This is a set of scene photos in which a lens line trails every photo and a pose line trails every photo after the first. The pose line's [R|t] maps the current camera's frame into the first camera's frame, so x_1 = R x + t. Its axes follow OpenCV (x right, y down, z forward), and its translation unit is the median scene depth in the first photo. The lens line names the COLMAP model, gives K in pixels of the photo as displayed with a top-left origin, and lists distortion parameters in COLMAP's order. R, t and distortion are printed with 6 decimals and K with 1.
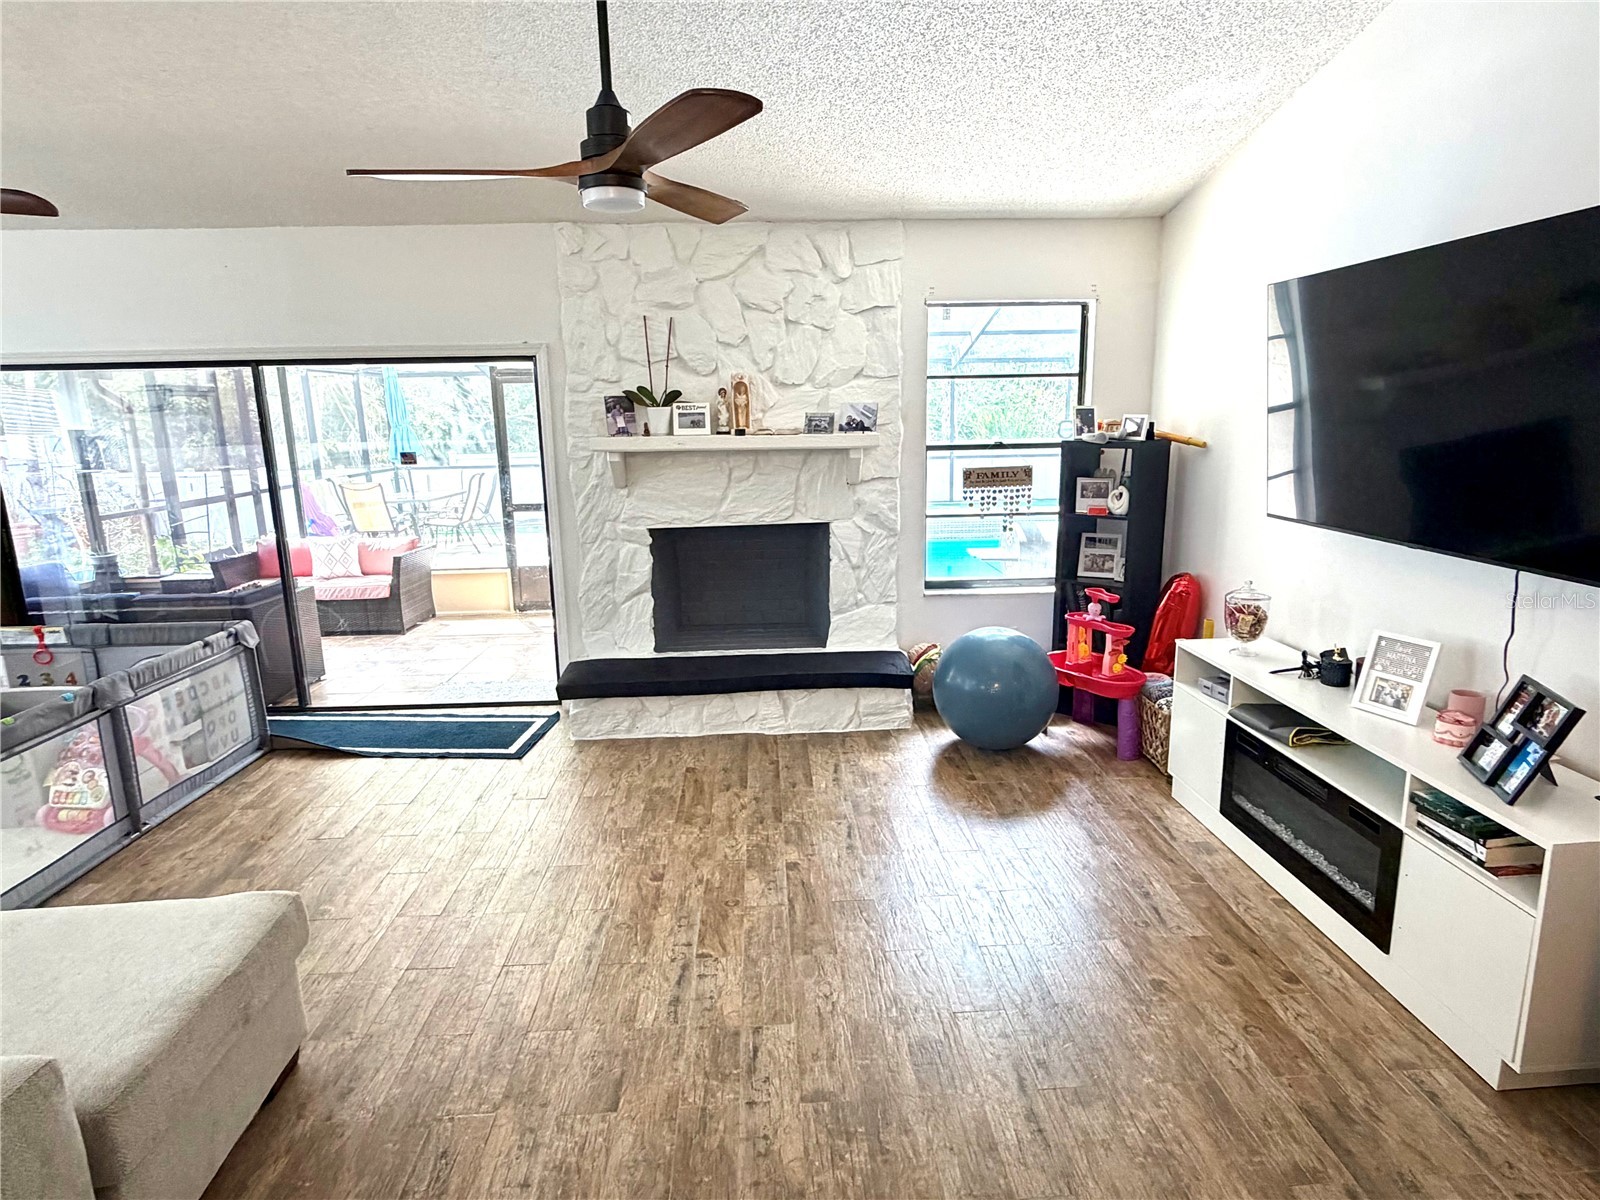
lens RADIAL K [[885.0, 0, 796.7], [0, 885.0, 601.1], [0, 0, 1]] dist [0.002971, -0.000938]
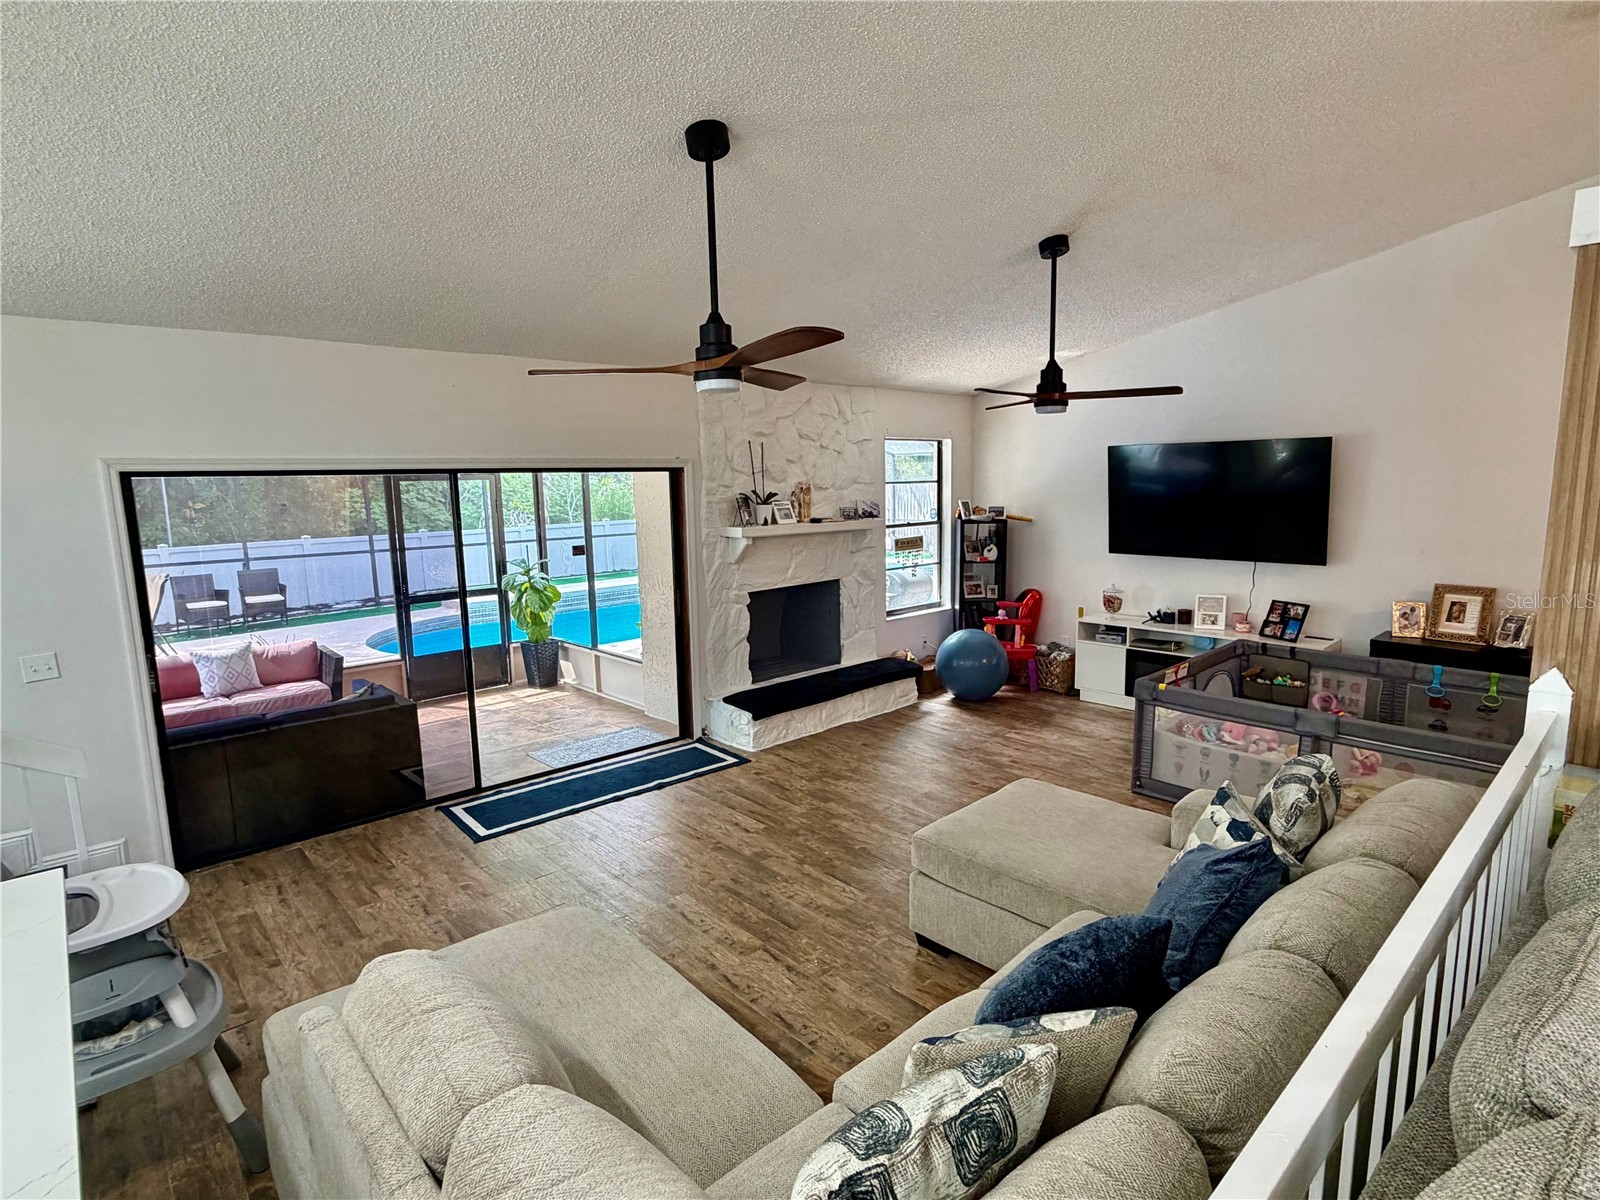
lens RADIAL K [[821.2, 0, 799.4], [0, 821.2, 598.3], [0, 0, 1]] dist [0.001789, 0.000507]
pose [[0.771135, -0.088086, 0.630549, -0.951536], [0.140178, 0.989570, -0.033191, -0.020843], [-0.621049, 0.113983, 0.775440, -0.029471]]
